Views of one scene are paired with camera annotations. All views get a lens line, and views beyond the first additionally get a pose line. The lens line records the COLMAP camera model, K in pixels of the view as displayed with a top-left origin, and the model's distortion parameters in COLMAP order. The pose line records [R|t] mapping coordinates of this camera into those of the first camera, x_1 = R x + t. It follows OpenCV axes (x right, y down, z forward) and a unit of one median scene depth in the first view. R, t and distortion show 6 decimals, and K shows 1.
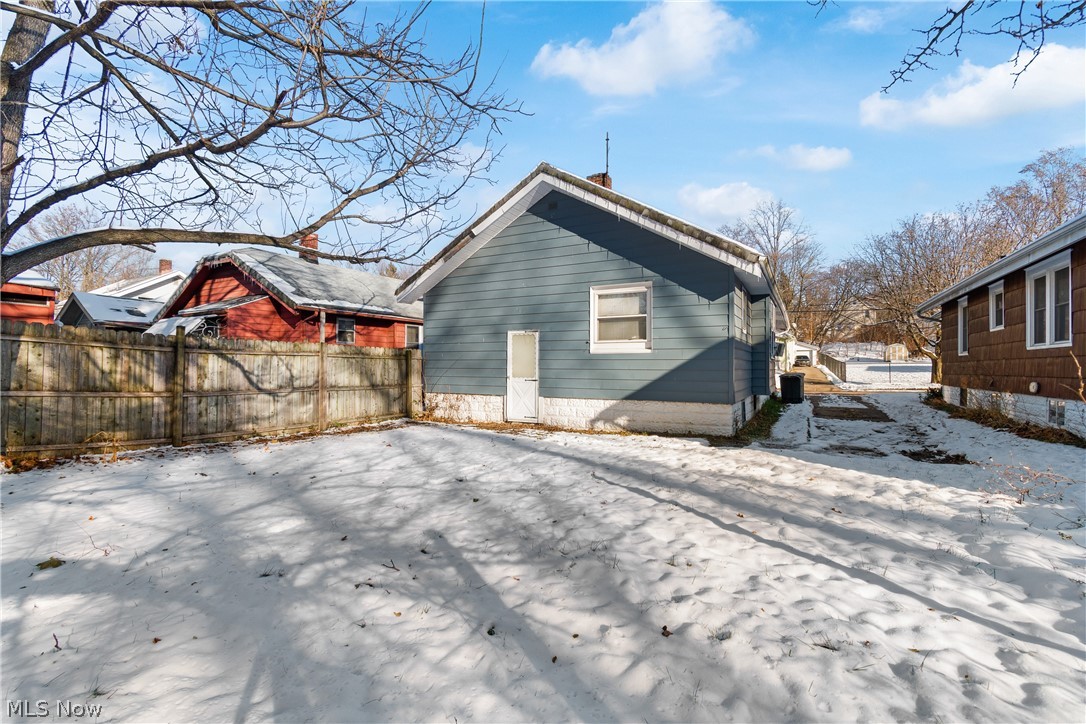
lens RADIAL K [[469.7, 0, 546.6], [0, 469.7, 360.0], [0, 0, 1]] dist [-0.001553, -0.000145]
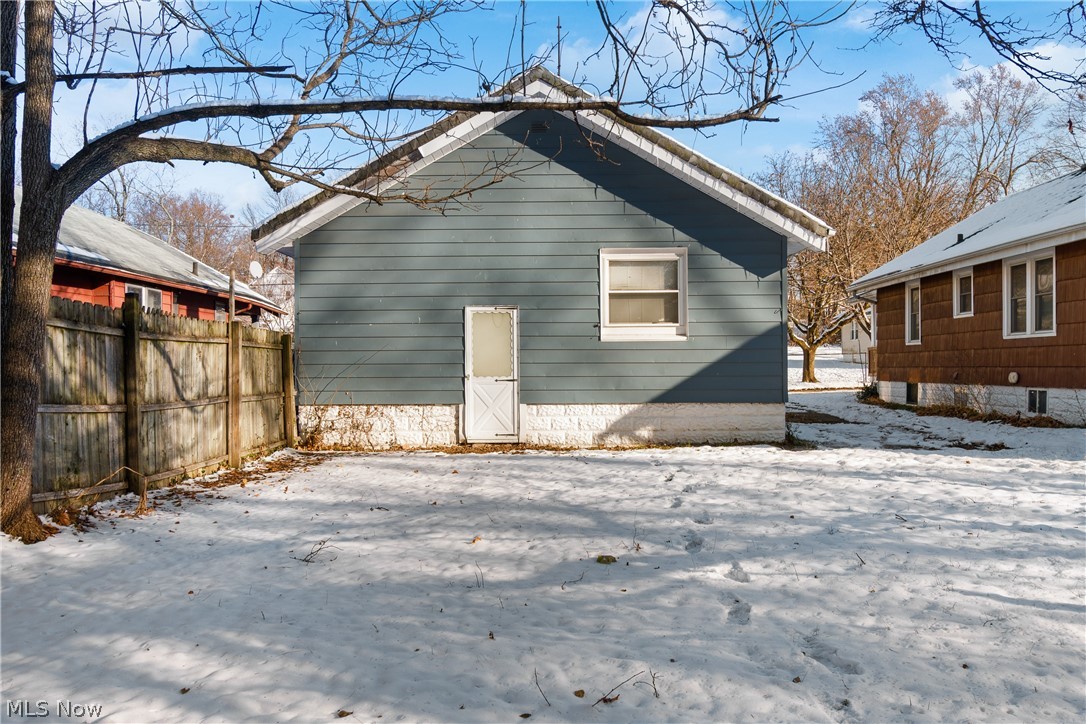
lens RADIAL K [[875.4, 0, 543.0], [0, 875.4, 362.0], [0, 0, 1]] dist [0.000035, -0.007705]
pose [[0.891905, -0.007551, 0.452160, -0.596815], [0.002229, 0.999922, 0.012302, 0.001273], [-0.452218, -0.009964, 0.891852, -0.161939]]
